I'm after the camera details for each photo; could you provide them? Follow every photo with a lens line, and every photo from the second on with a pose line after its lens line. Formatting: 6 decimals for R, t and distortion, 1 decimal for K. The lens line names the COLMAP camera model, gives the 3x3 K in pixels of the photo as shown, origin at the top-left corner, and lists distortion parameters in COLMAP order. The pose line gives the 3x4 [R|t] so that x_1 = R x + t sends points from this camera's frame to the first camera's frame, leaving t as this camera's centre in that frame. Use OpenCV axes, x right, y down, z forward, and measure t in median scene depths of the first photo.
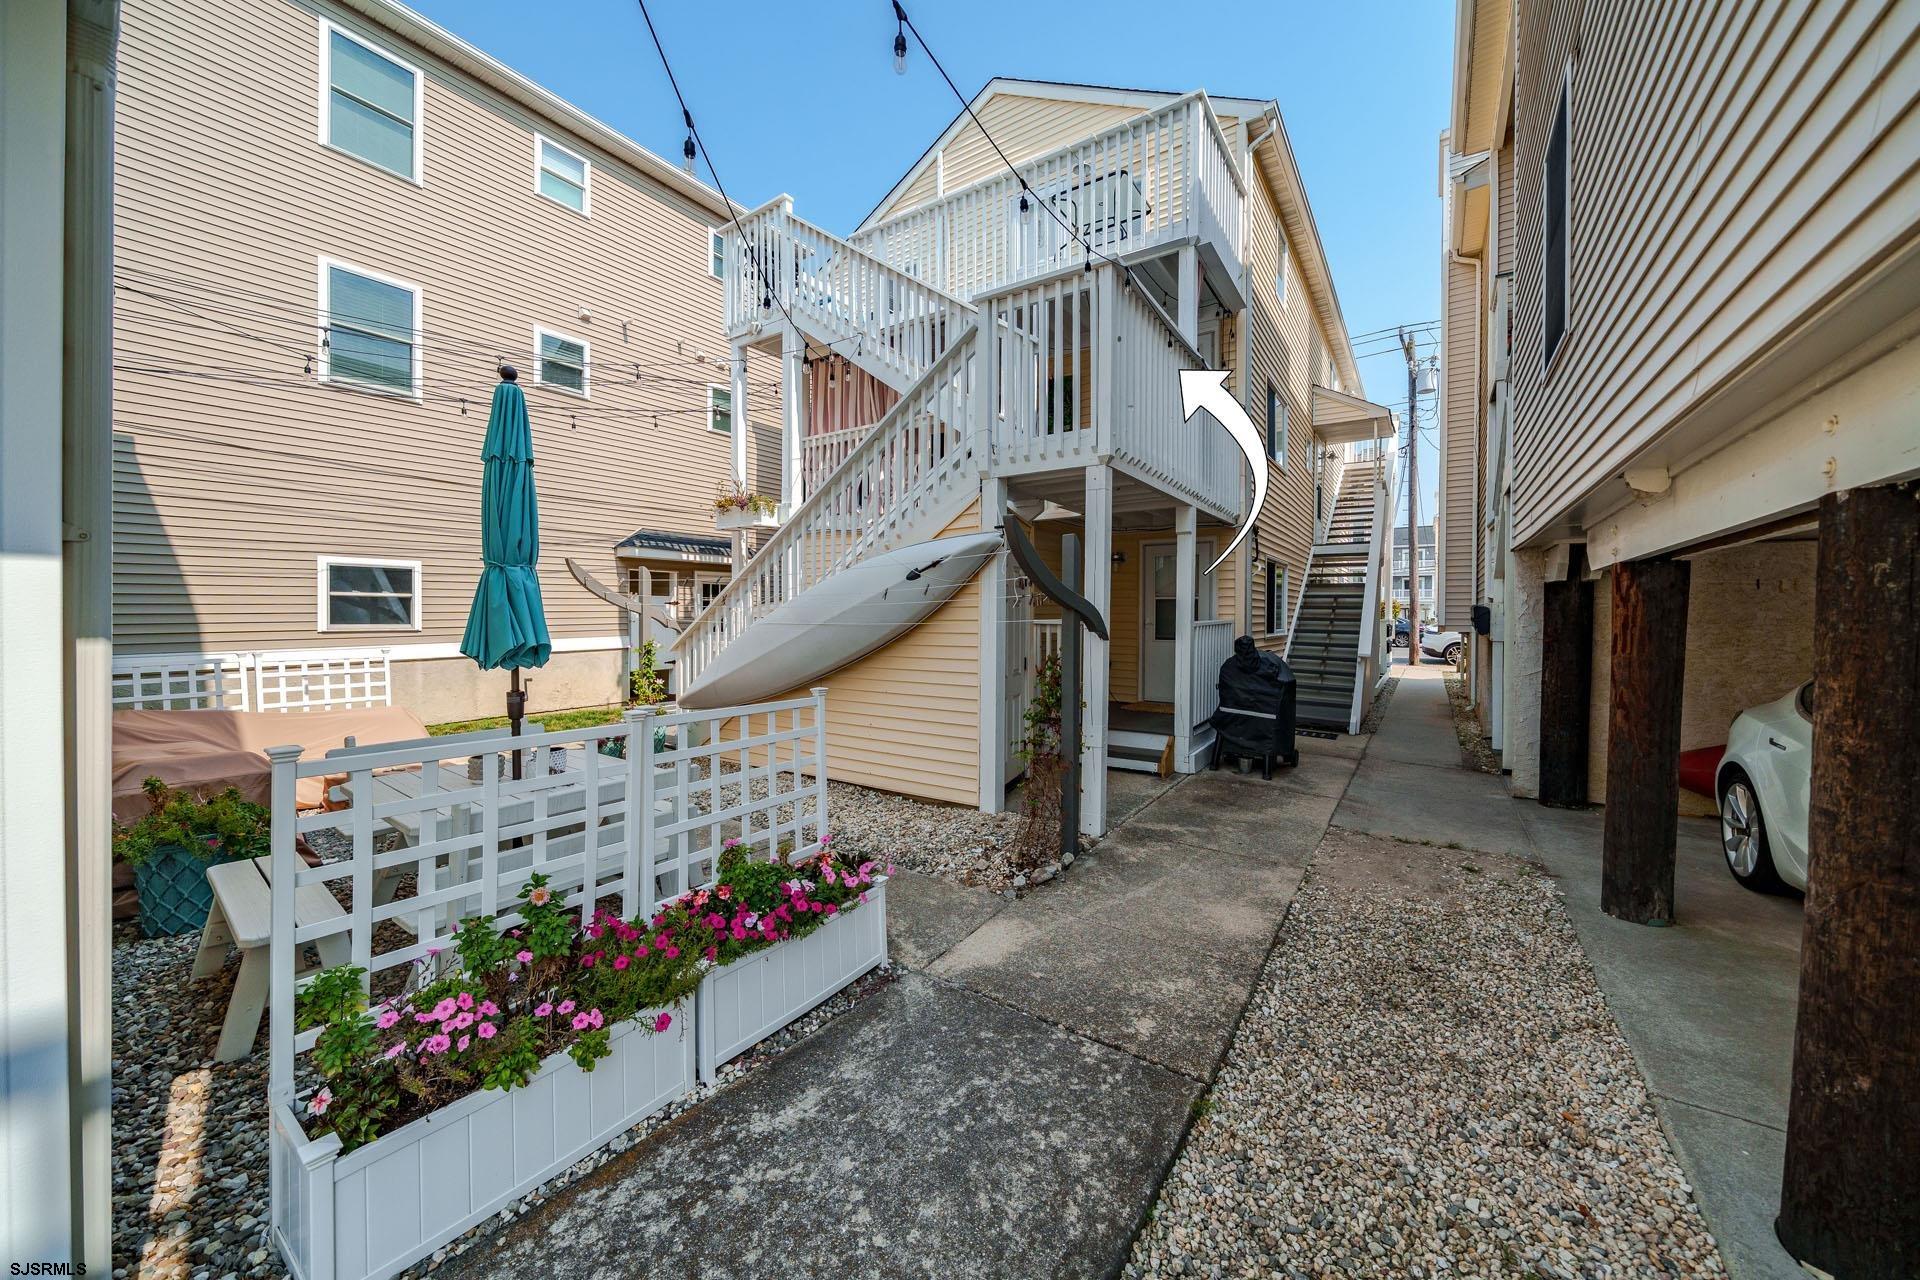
lens RADIAL K [[661.7, 0, 963.0], [0, 661.7, 611.1], [0, 0, 1]] dist [0.000690, 0.000139]
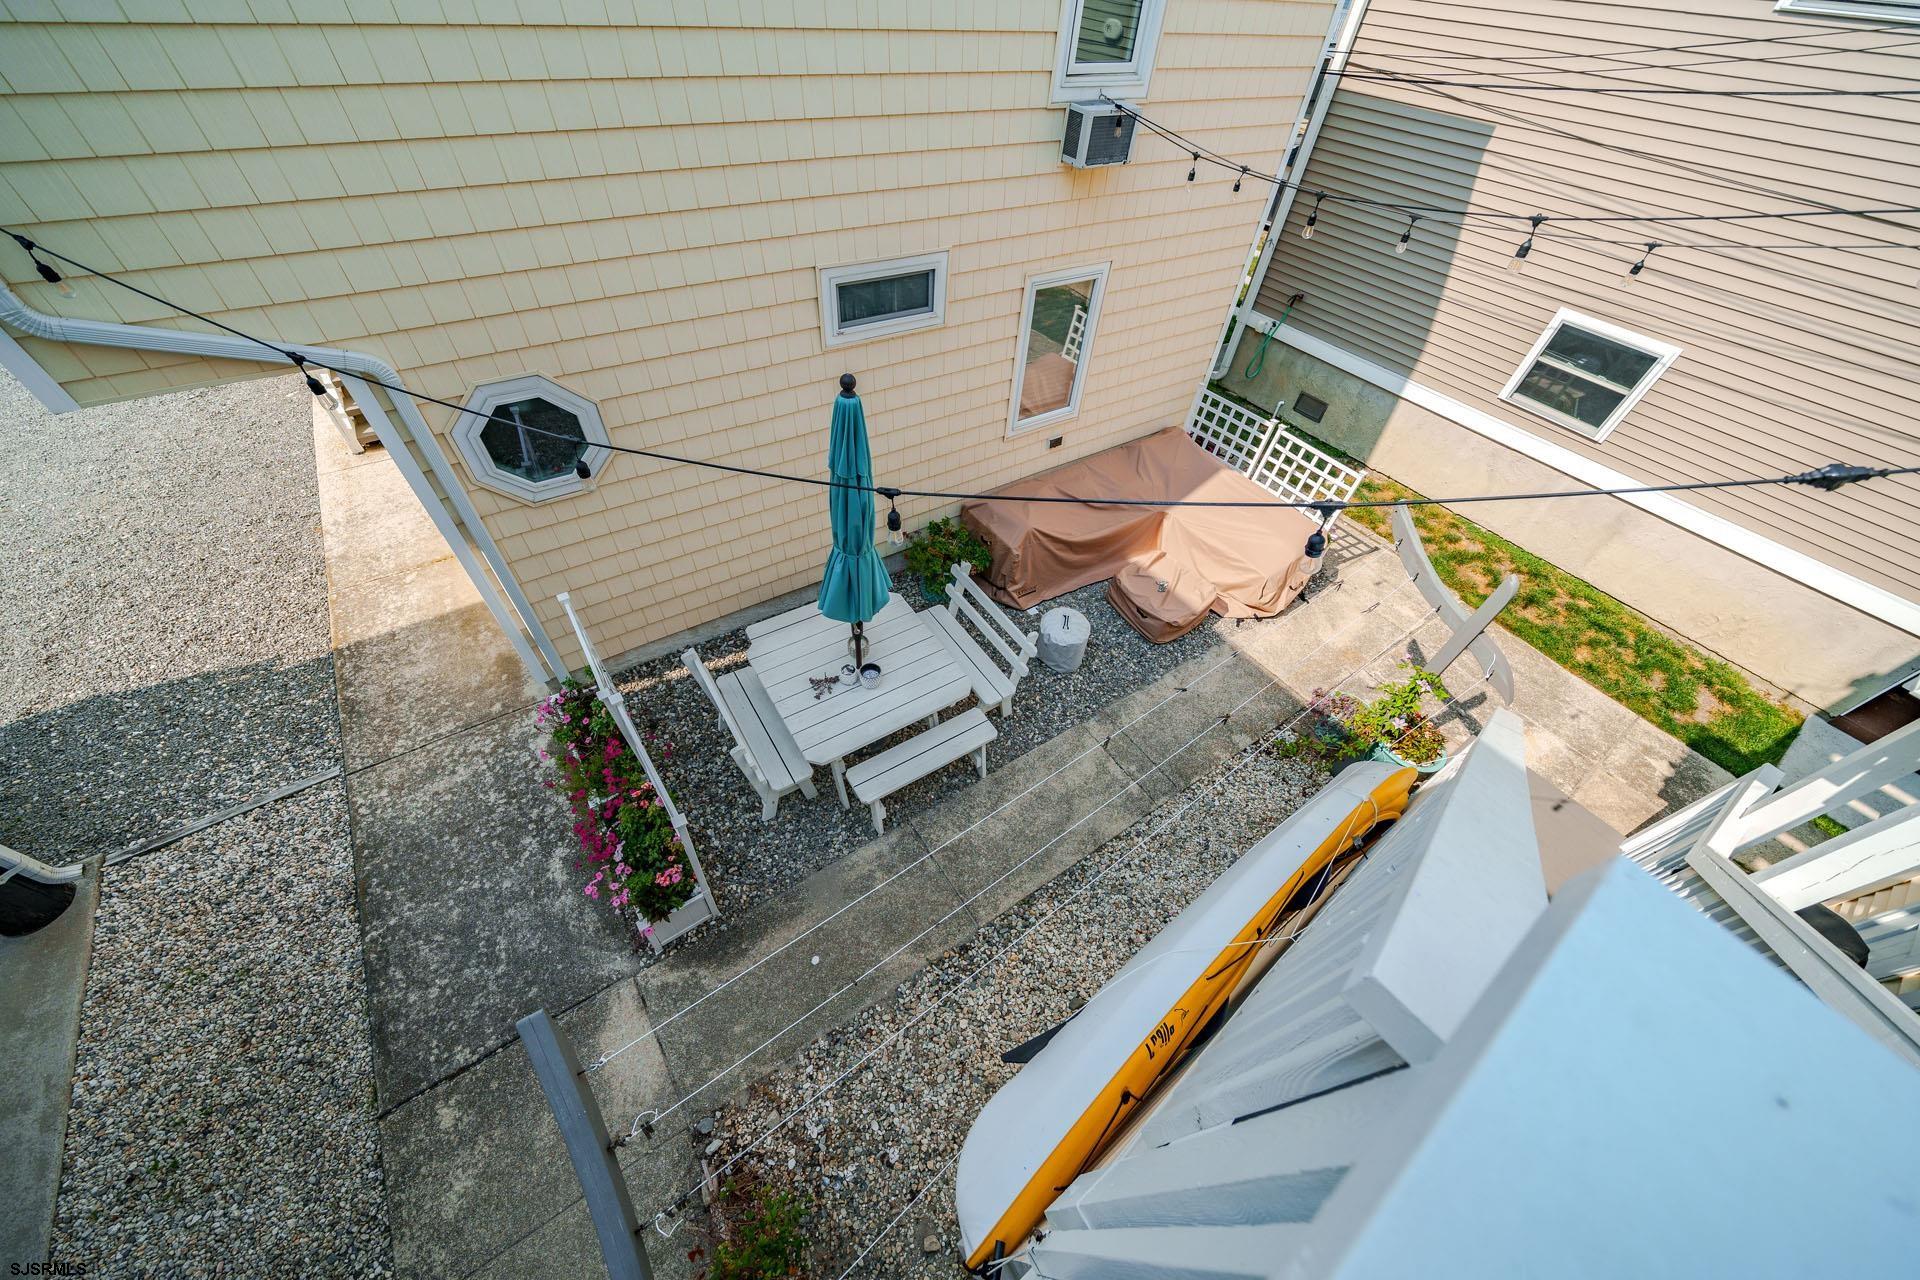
lens RADIAL K [[652.3, 0, 966.6], [0, 652.3, 627.0], [0, 0, 1]] dist [-0.001786, -0.000096]
pose [[-0.338289, 0.666448, -0.664385, 0.109806], [-0.079173, 0.683350, 0.725785, -0.903135], [0.937706, 0.298127, -0.178405, 1.592731]]
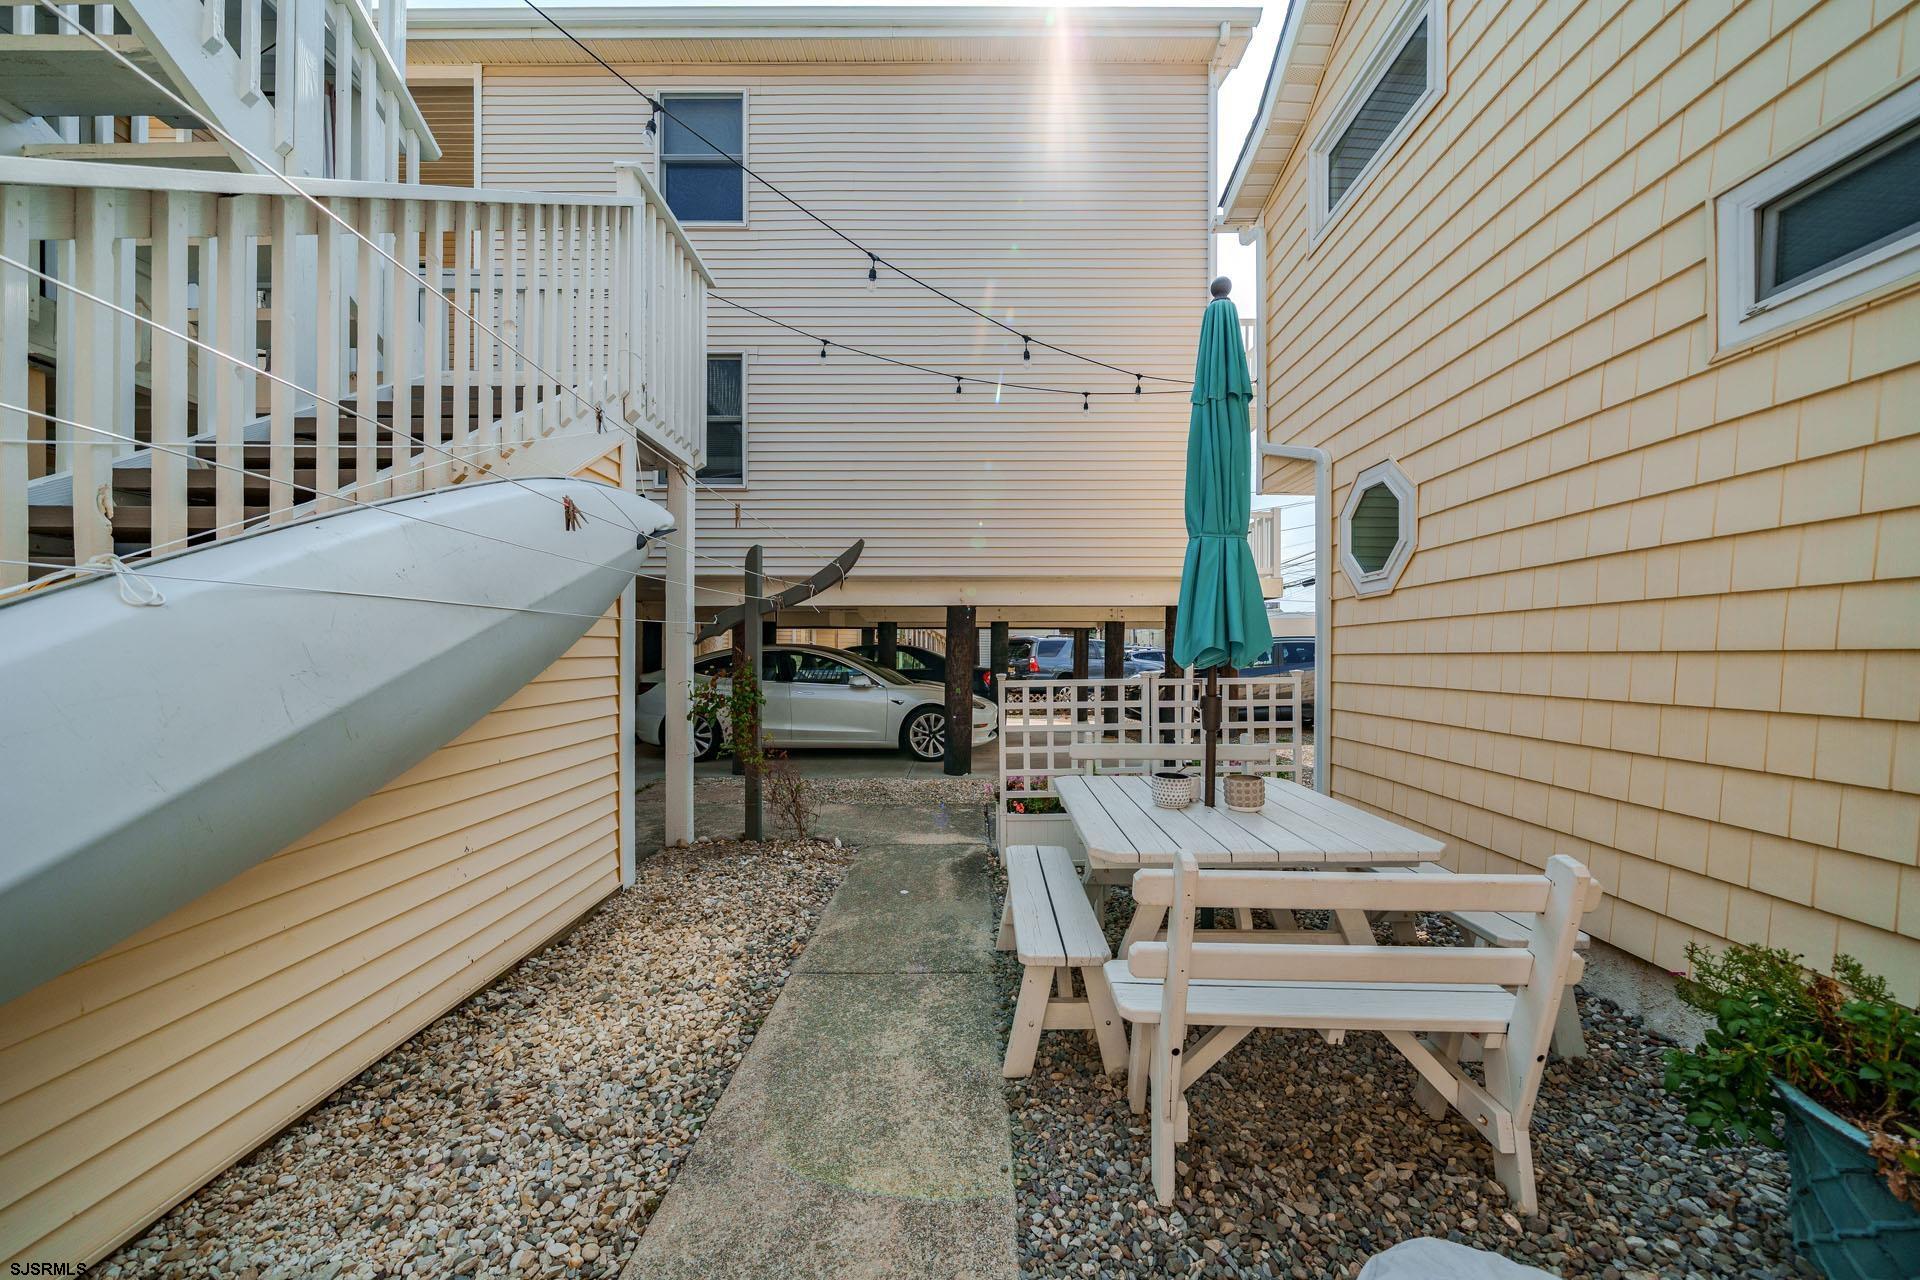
lens RADIAL K [[678.7, 0, 967.3], [0, 678.7, 653.4], [0, 0, 1]] dist [-0.000663, -0.000004]
pose [[-0.575975, -0.002114, 0.817464, -1.318163], [-0.001235, 0.999998, 0.001716, 0.081331], [-0.817466, -0.000022, -0.575977, 1.909197]]
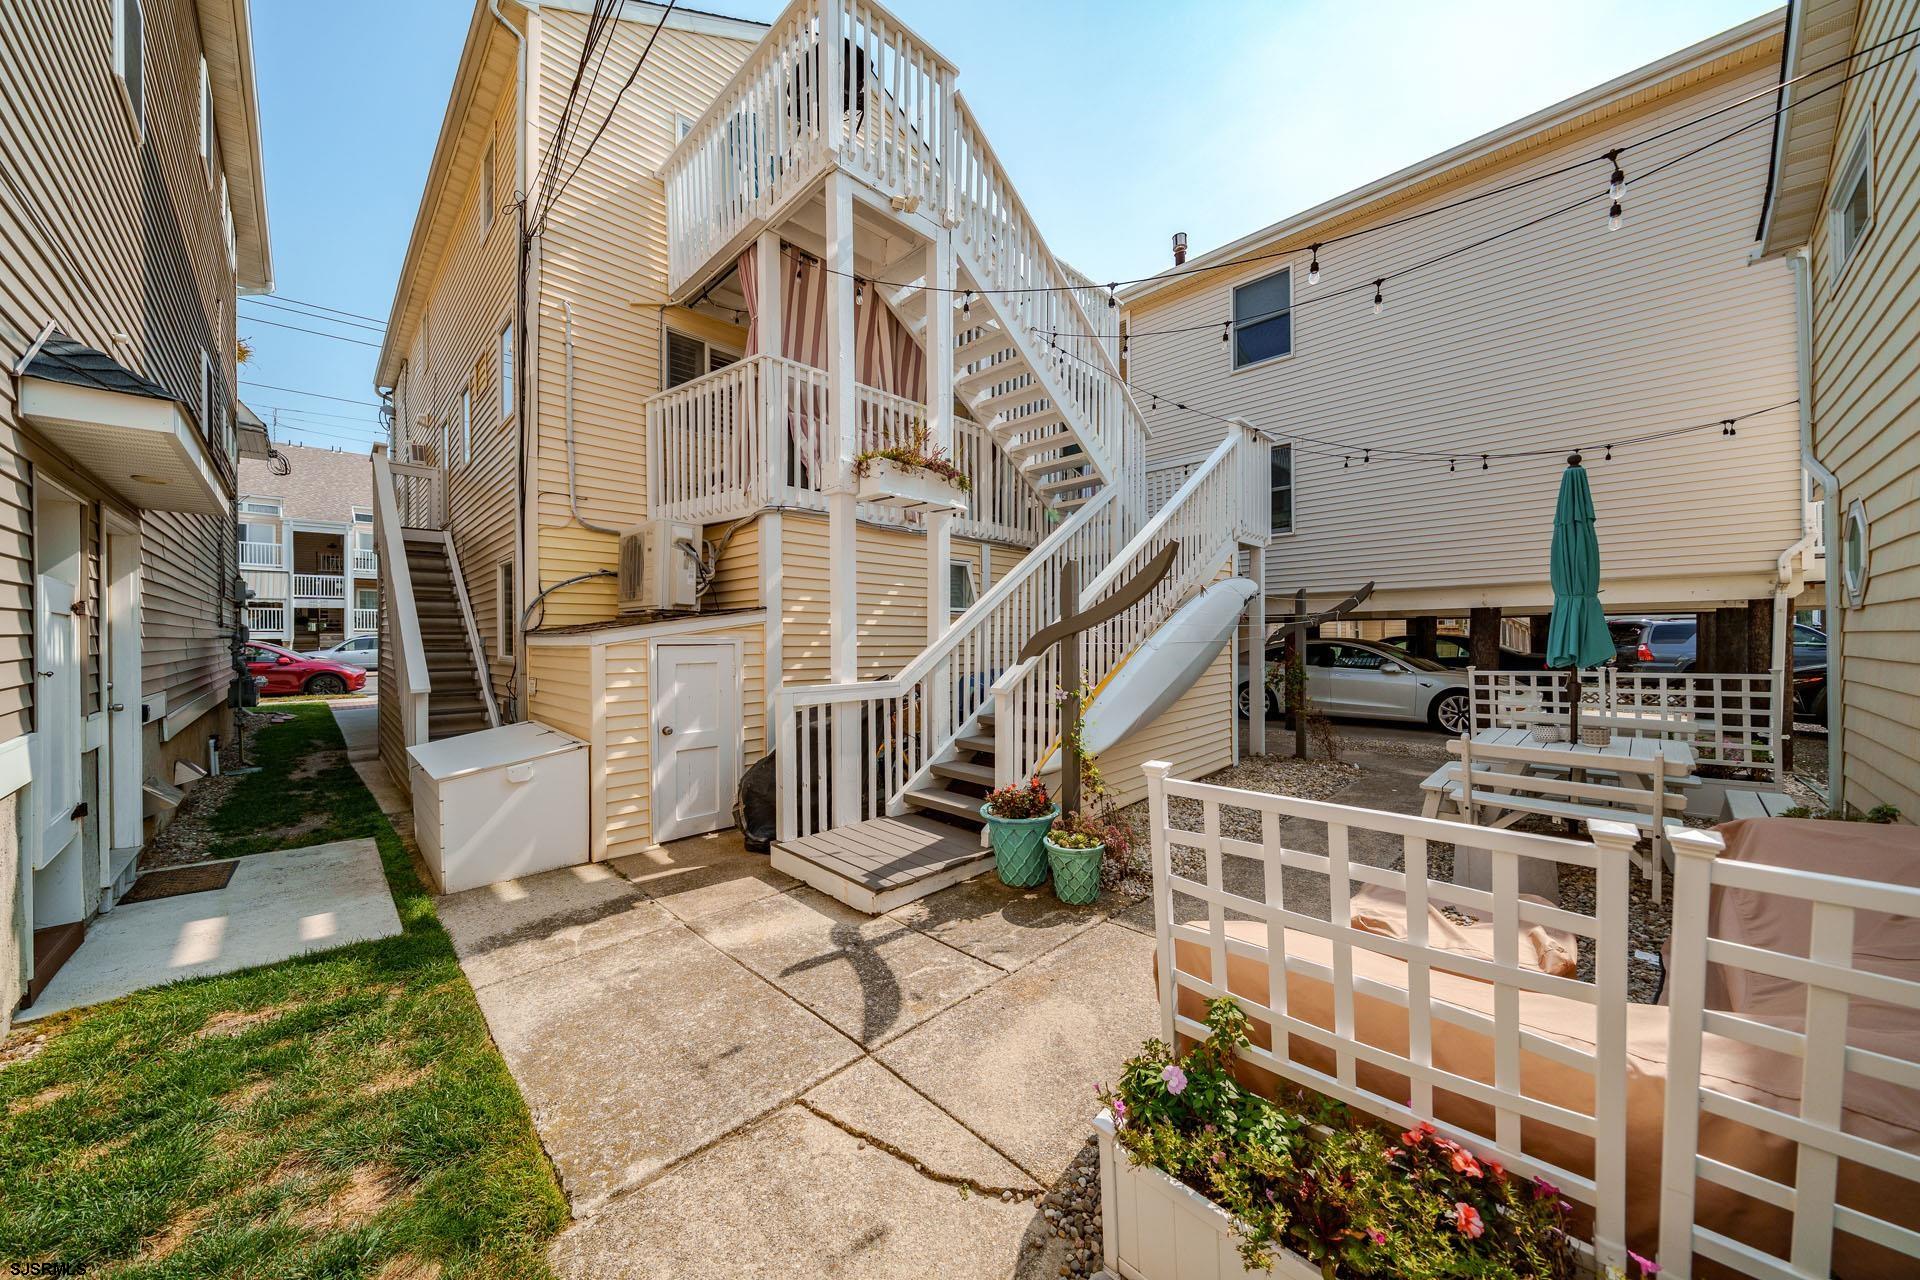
lens RADIAL K [[657.1, 0, 960.0], [0, 657.1, 640.0], [0, 0, 1]] dist [-0.000774, 0.000004]
pose [[0.170745, -0.006101, 0.985296, -2.605859], [0.009270, 0.999947, 0.004585, 0.016448], [-0.985272, 0.008351, 0.170793, 2.313691]]
